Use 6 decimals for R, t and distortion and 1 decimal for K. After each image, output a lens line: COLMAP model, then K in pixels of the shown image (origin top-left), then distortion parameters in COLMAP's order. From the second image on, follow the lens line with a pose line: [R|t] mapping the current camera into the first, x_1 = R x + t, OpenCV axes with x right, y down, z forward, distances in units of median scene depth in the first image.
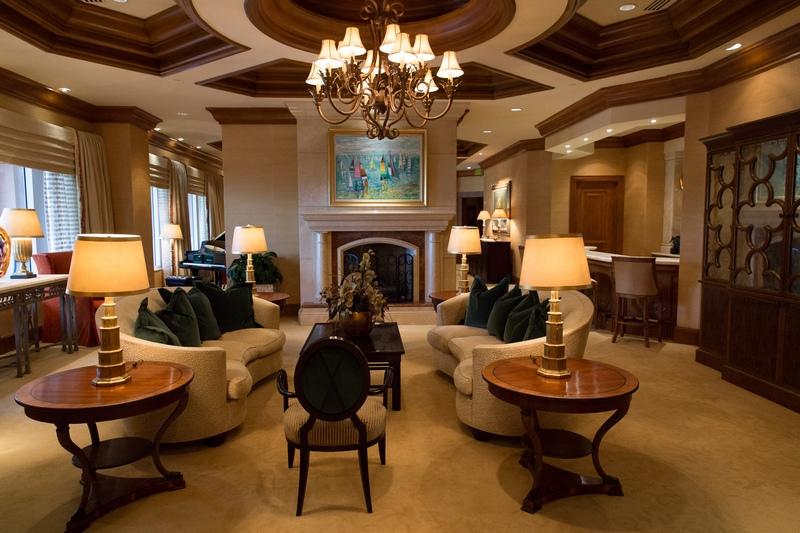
lens RADIAL K [[541.0, 0, 397.9], [0, 541.0, 268.5], [0, 0, 1]] dist [0.008451, 0.000637]
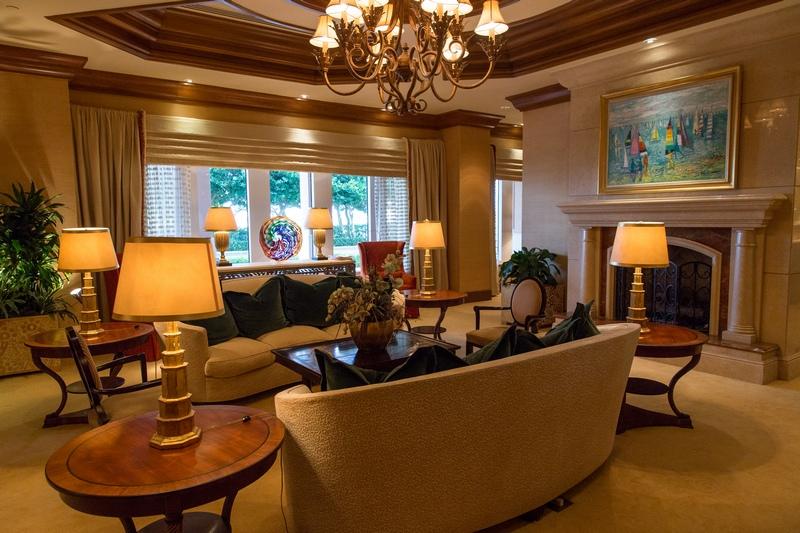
lens RADIAL K [[541.0, 0, 393.7], [0, 541.0, 267.1], [0, 0, 1]] dist [0.008451, 0.000637]
pose [[0.524038, 0.075008, -0.848385, 0.391960], [-0.063576, 0.996780, 0.048858, -0.029688], [0.849319, 0.028334, 0.527120, 0.334240]]
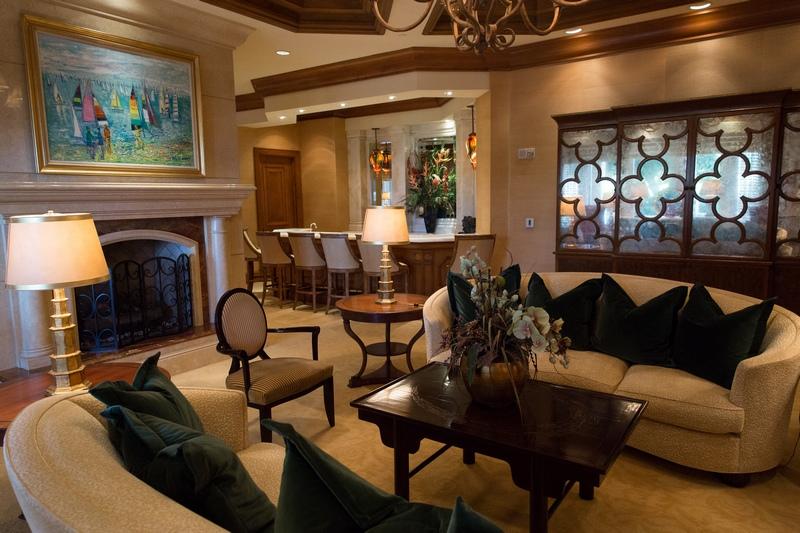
lens RADIAL K [[541.0, 0, 402.7], [0, 541.0, 265.6], [0, 0, 1]] dist [0.008451, 0.000637]
pose [[0.611667, -0.105821, 0.784006, -0.322985], [0.085140, 0.994063, 0.067749, -0.034834], [-0.786521, 0.025311, 0.617045, 0.423618]]
